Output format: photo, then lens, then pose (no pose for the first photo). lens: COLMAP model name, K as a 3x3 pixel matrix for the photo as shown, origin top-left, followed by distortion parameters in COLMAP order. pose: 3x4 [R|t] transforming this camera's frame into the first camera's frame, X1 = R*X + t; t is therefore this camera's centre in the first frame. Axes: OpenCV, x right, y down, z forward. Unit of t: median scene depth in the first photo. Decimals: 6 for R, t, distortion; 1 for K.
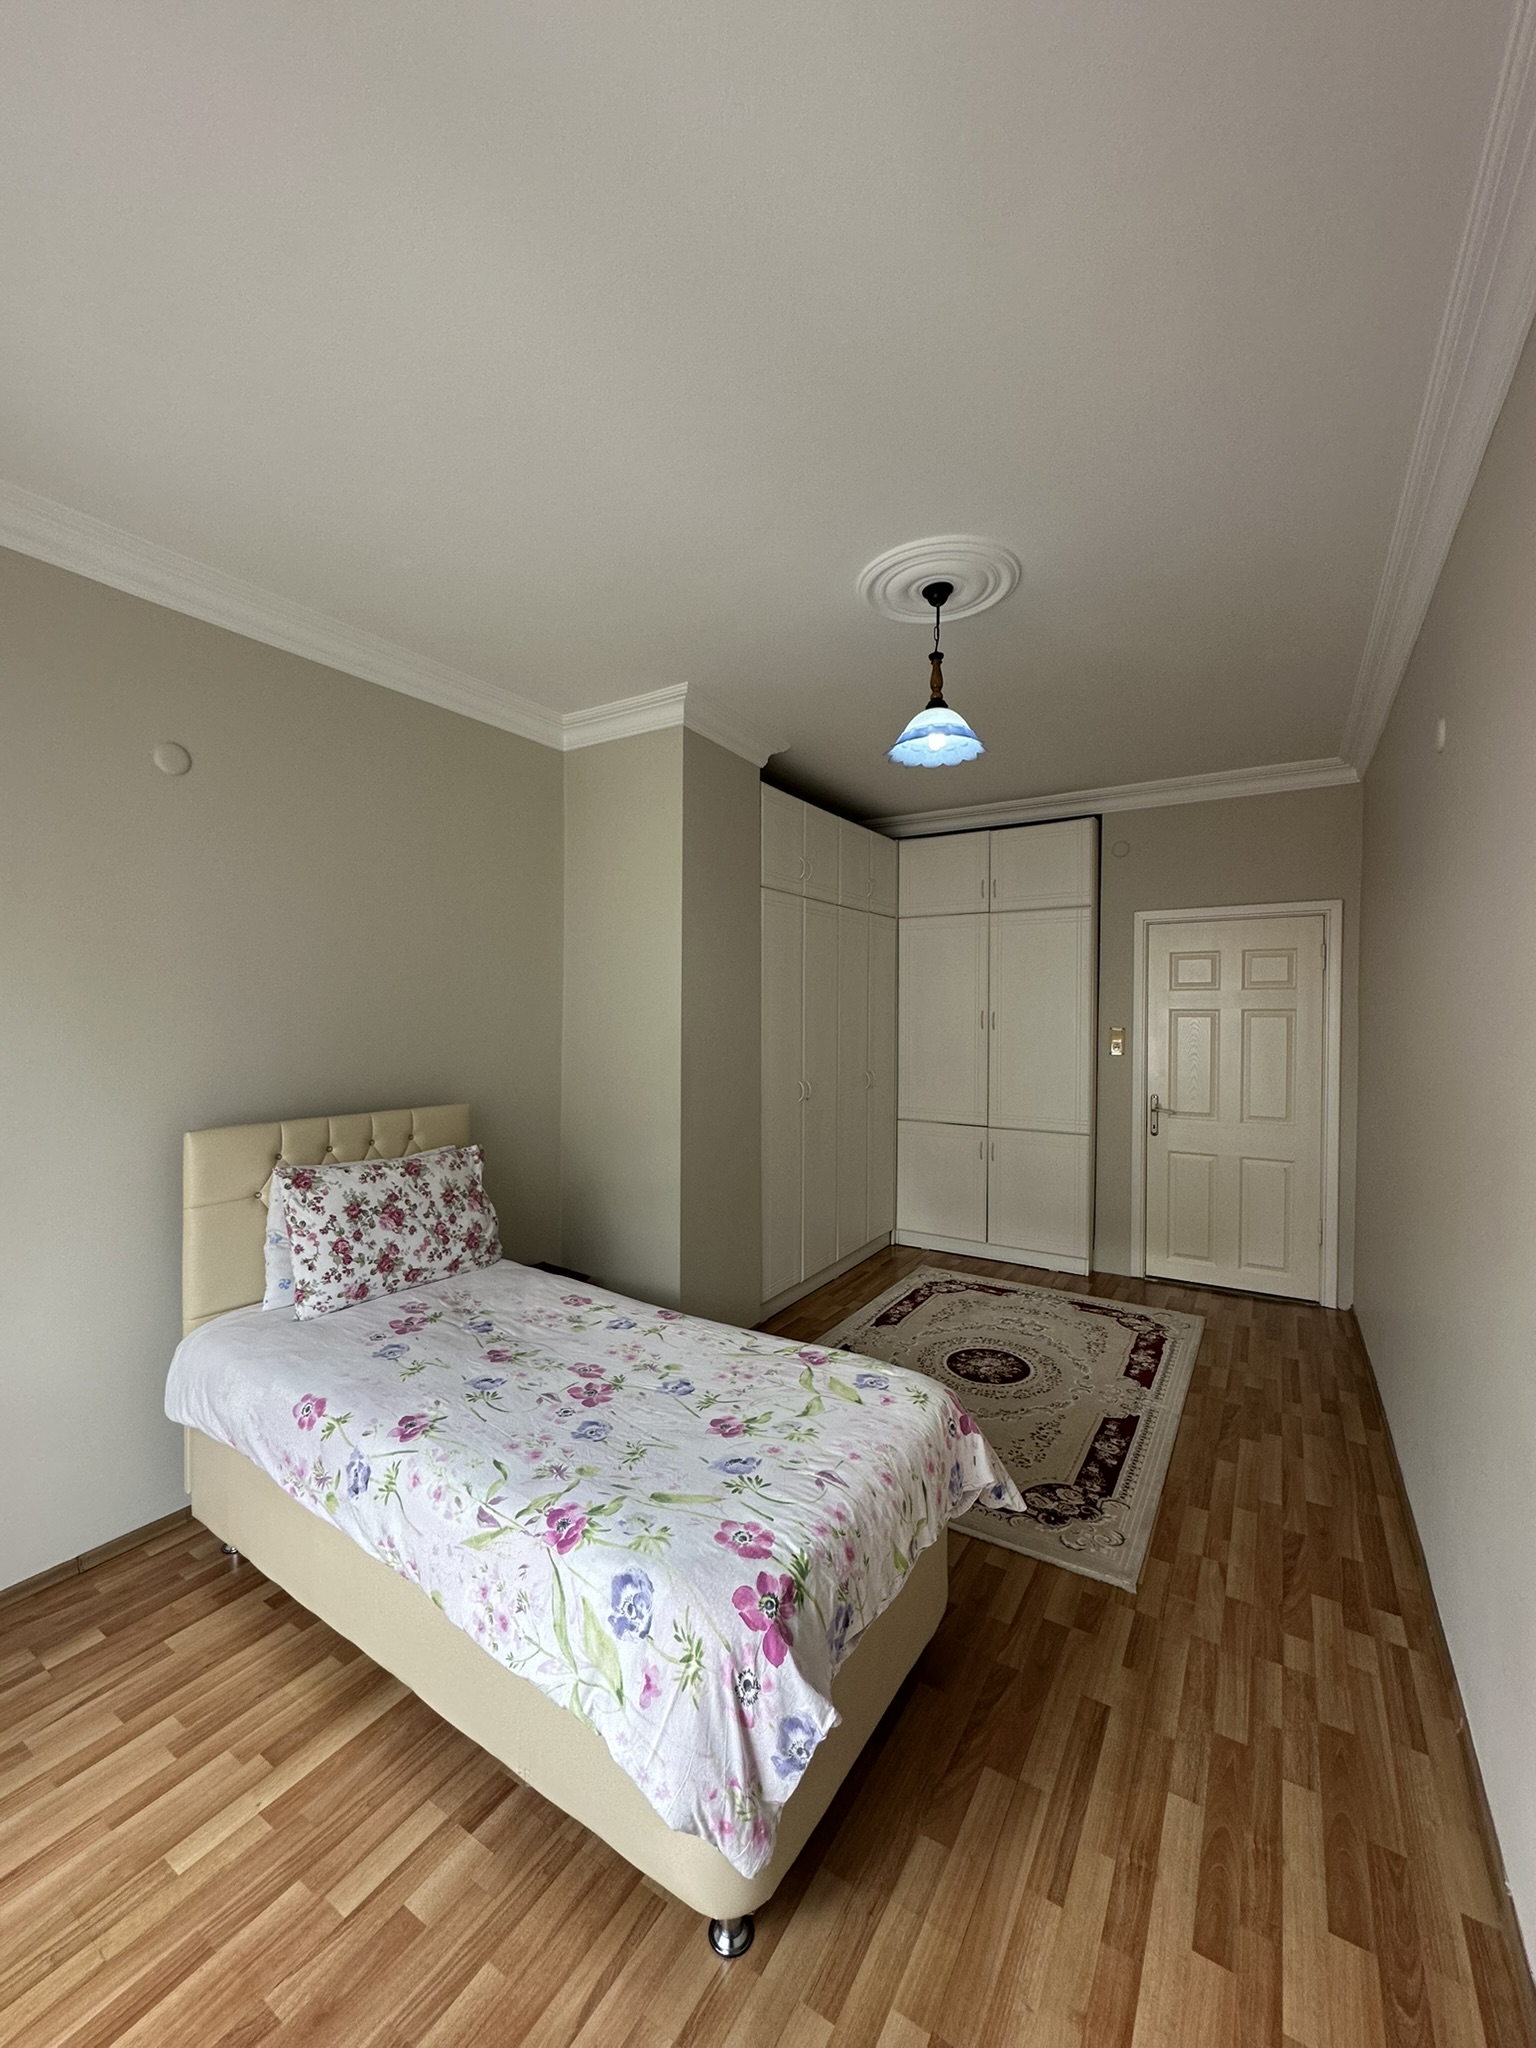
lens RADIAL K [[814.5, 0, 770.1], [0, 814.5, 1023.4], [0, 0, 1]] dist [-0.002180, 0.000574]
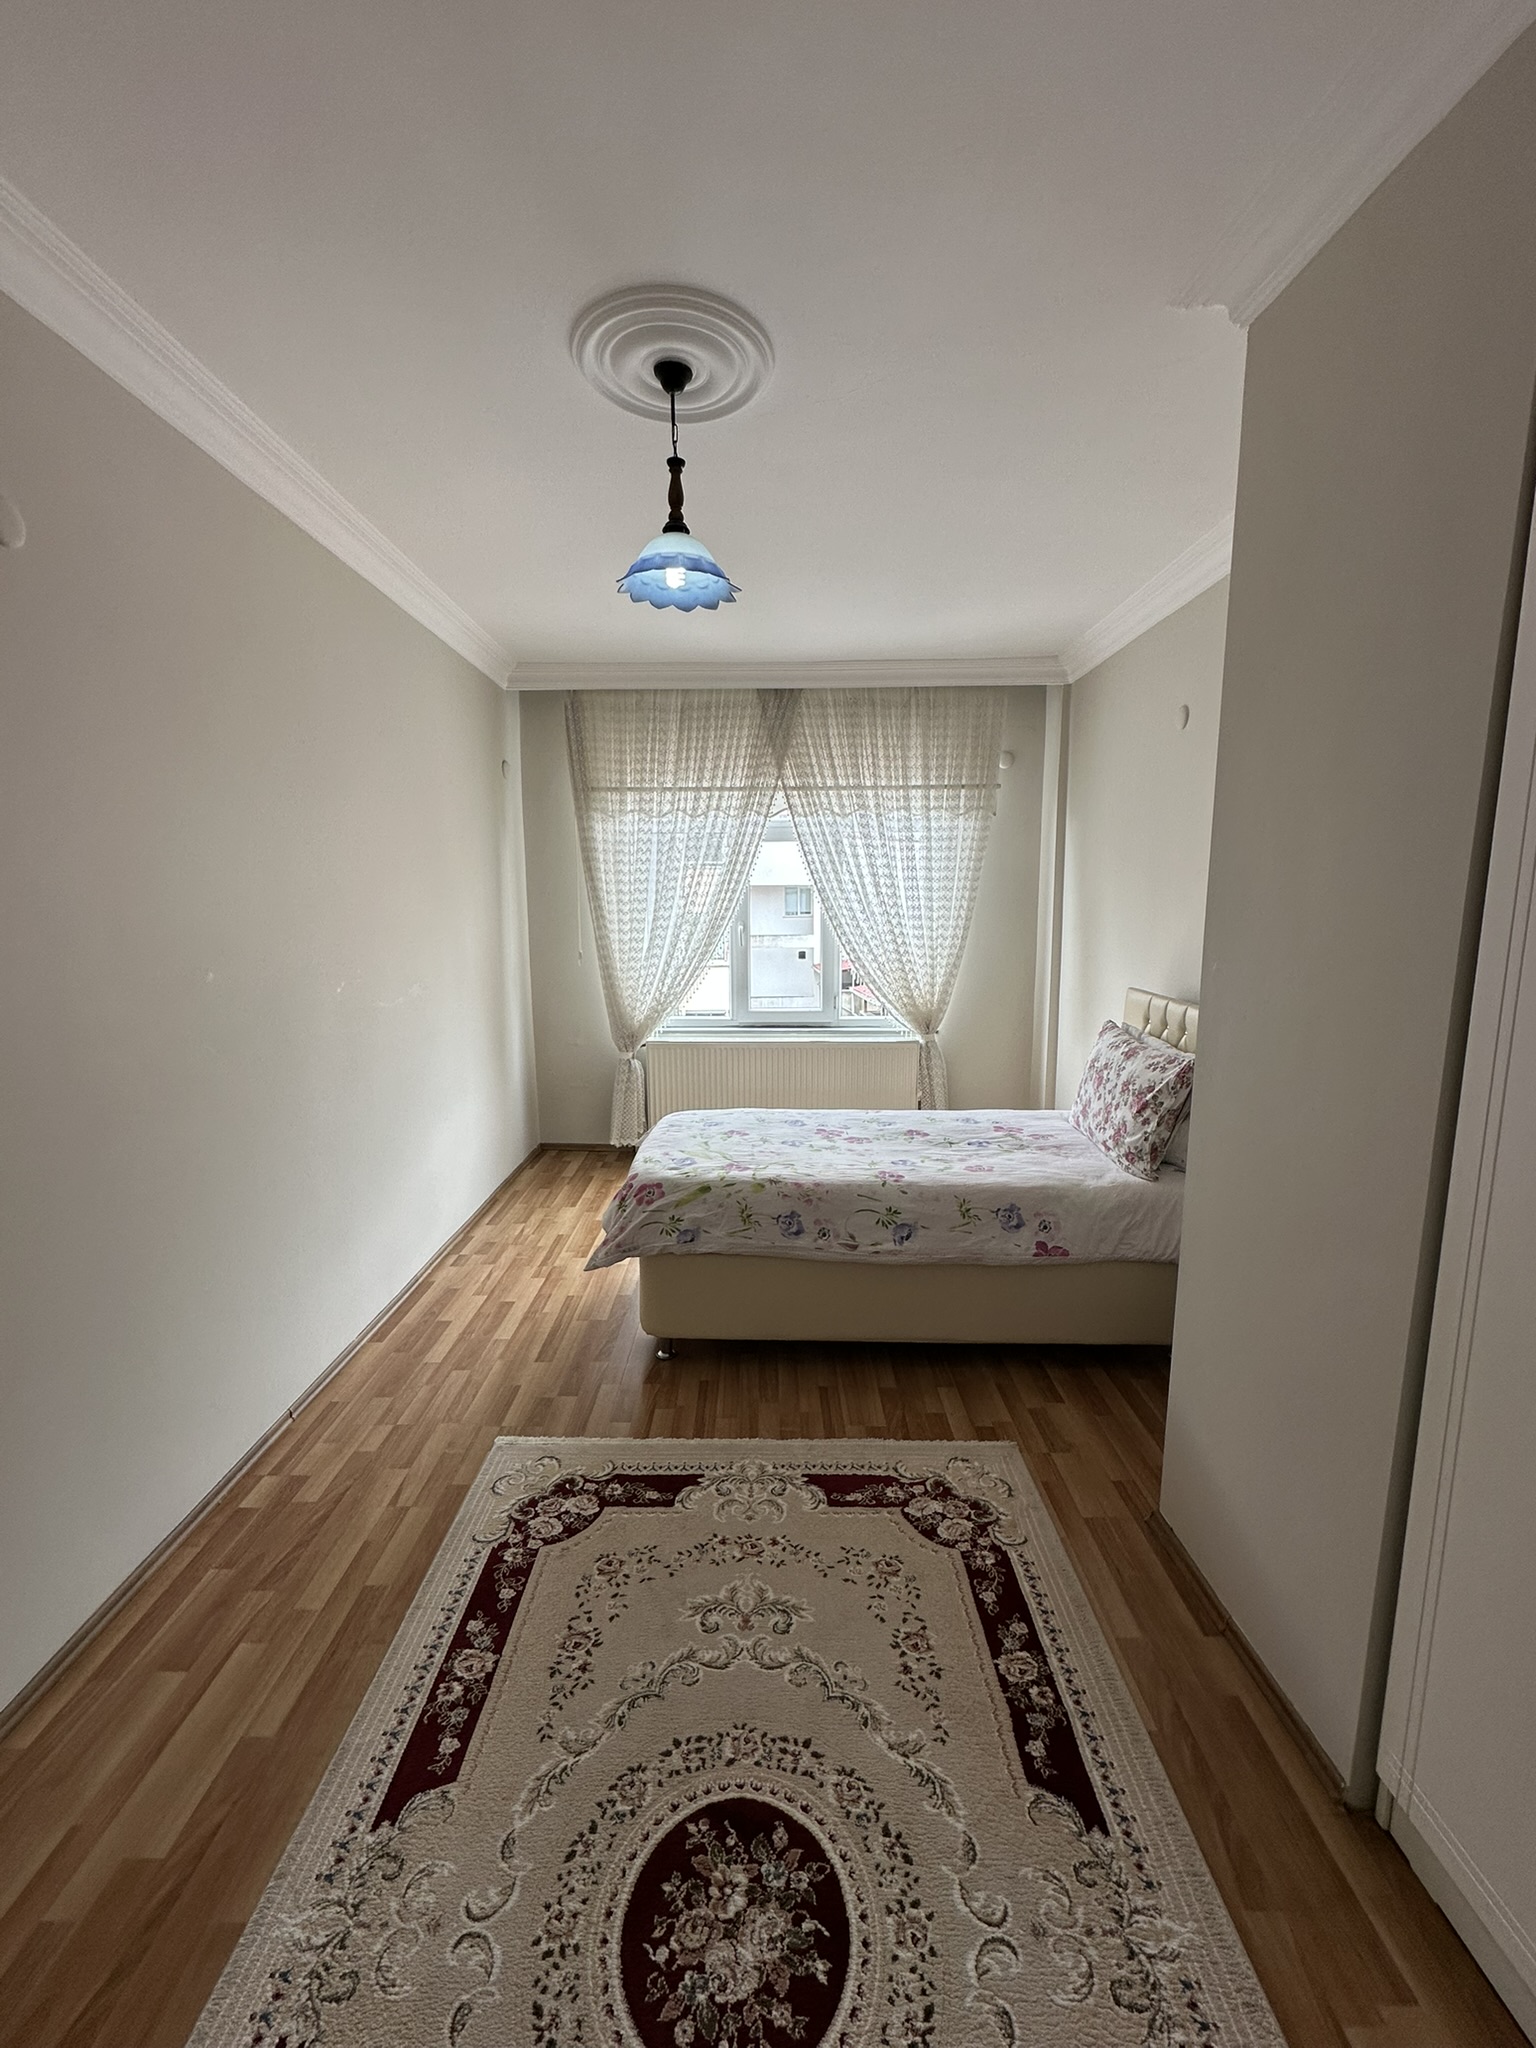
lens RADIAL K [[814.5, 0, 769.3], [0, 814.5, 1025.5], [0, 0, 1]] dist [-0.002180, 0.000574]
pose [[-0.847599, 0.080597, -0.524481, 0.551166], [-0.008236, 0.986281, 0.164872, -0.033458], [0.530574, 0.144065, -0.835306, 1.680468]]
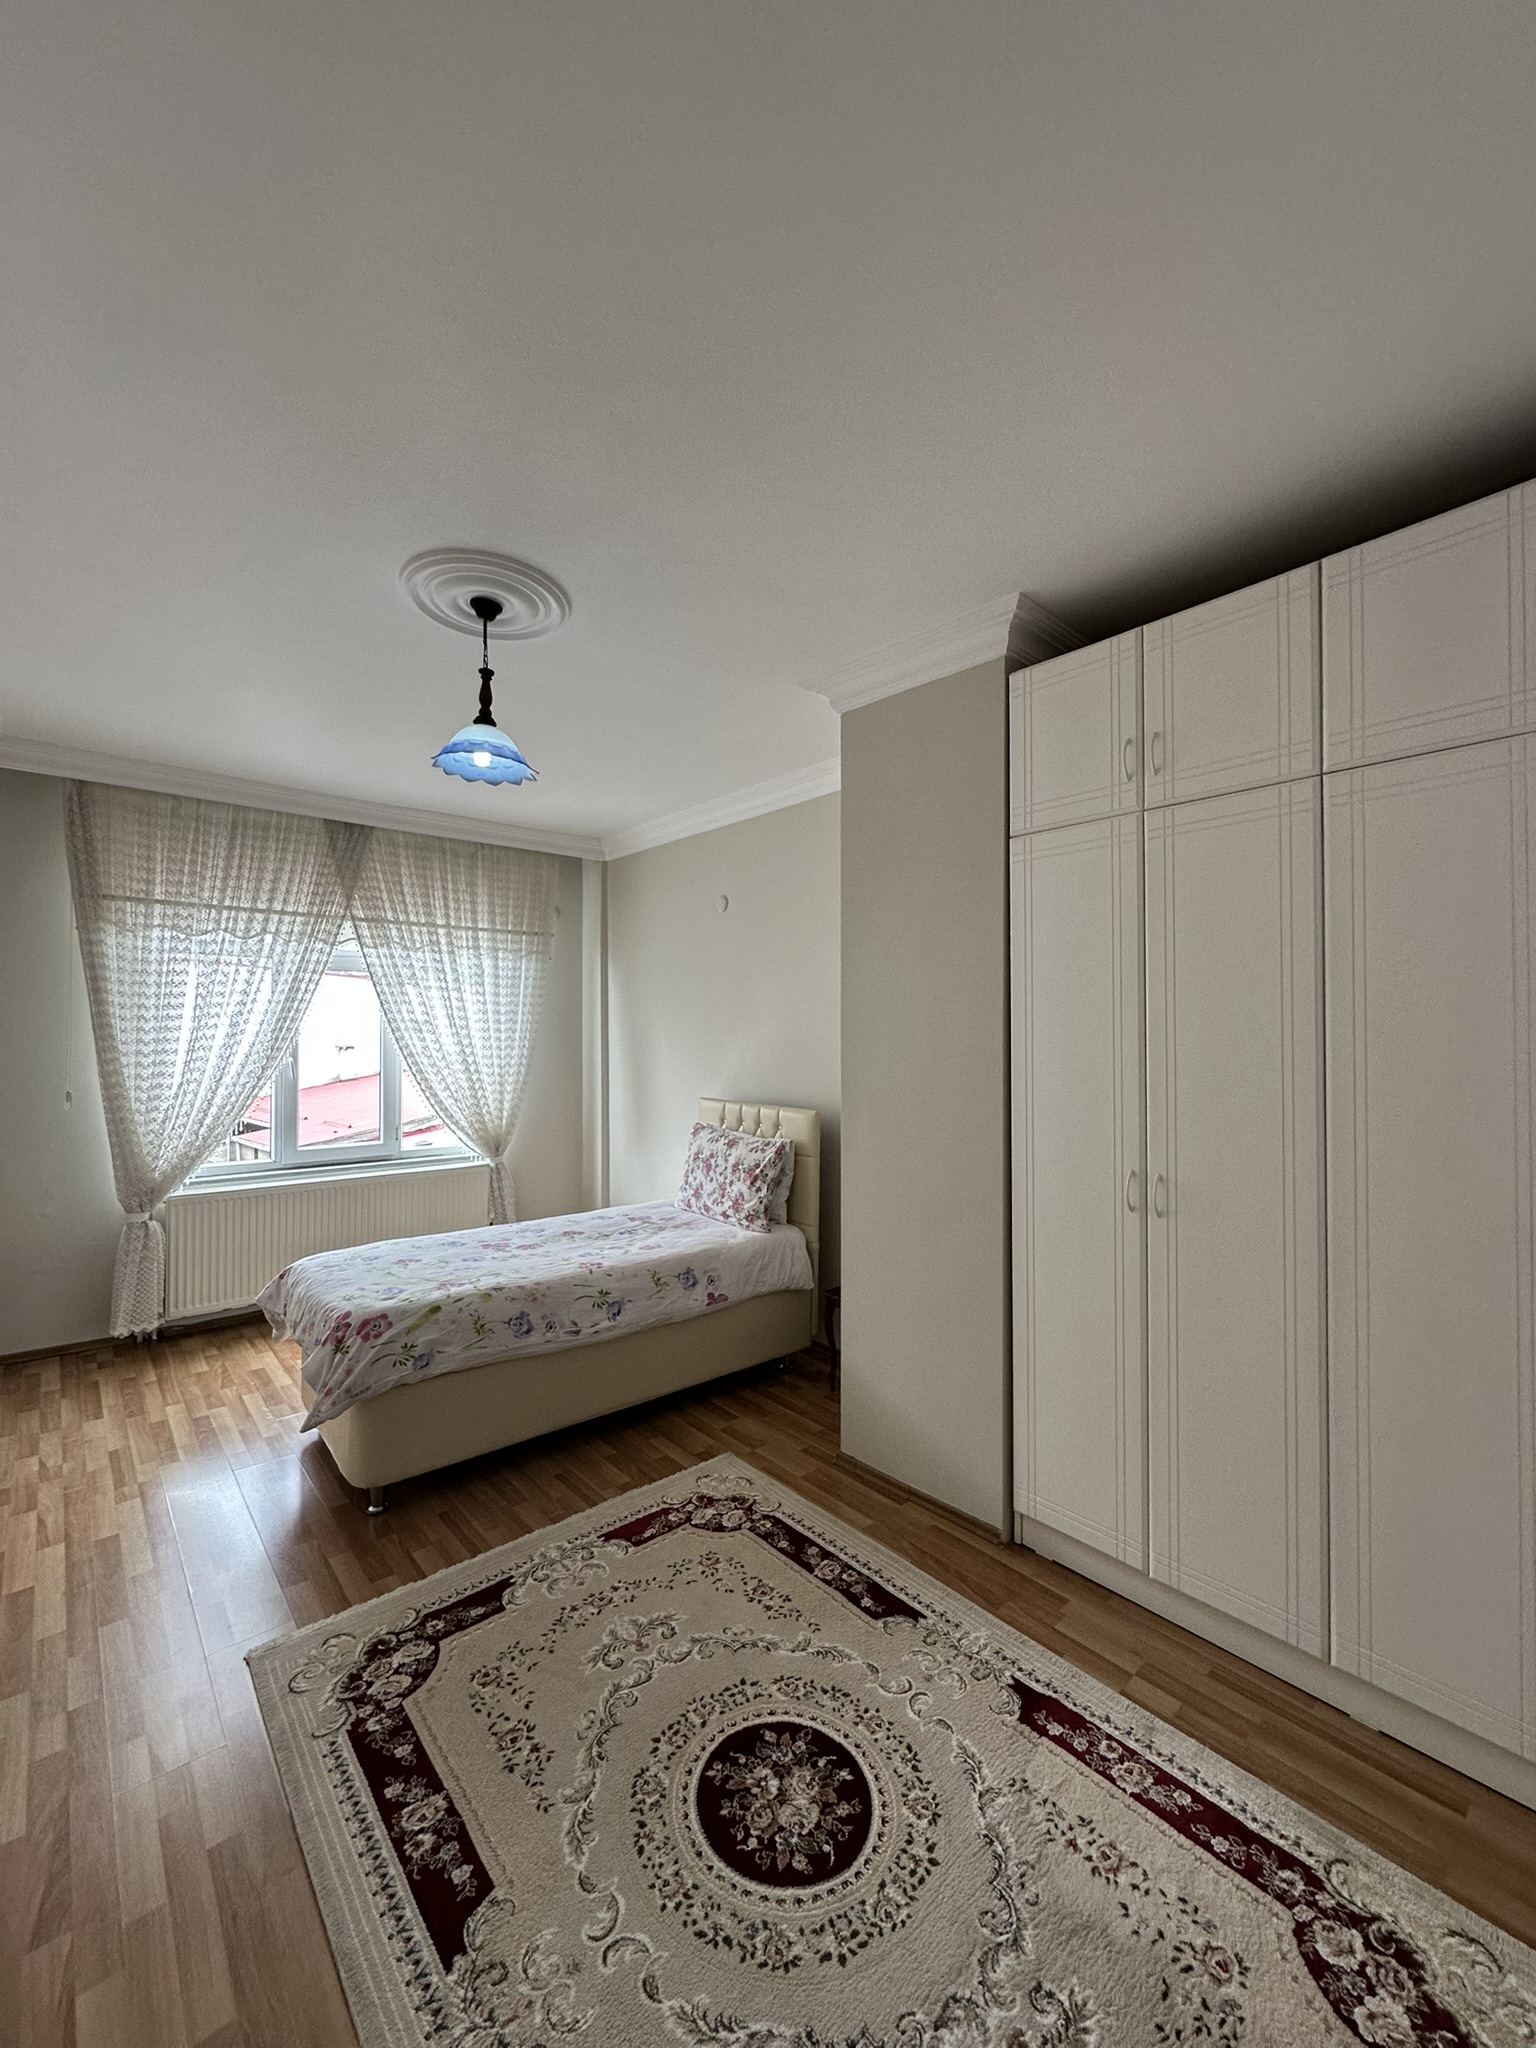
lens RADIAL K [[814.5, 0, 766.5], [0, 814.5, 1023.7], [0, 0, 1]] dist [-0.002180, 0.000574]
pose [[-0.285607, -0.018514, -0.958168, 0.974300], [-0.019286, 0.999722, -0.013569, -0.017637], [0.958153, 0.014604, -0.285884, 1.505533]]
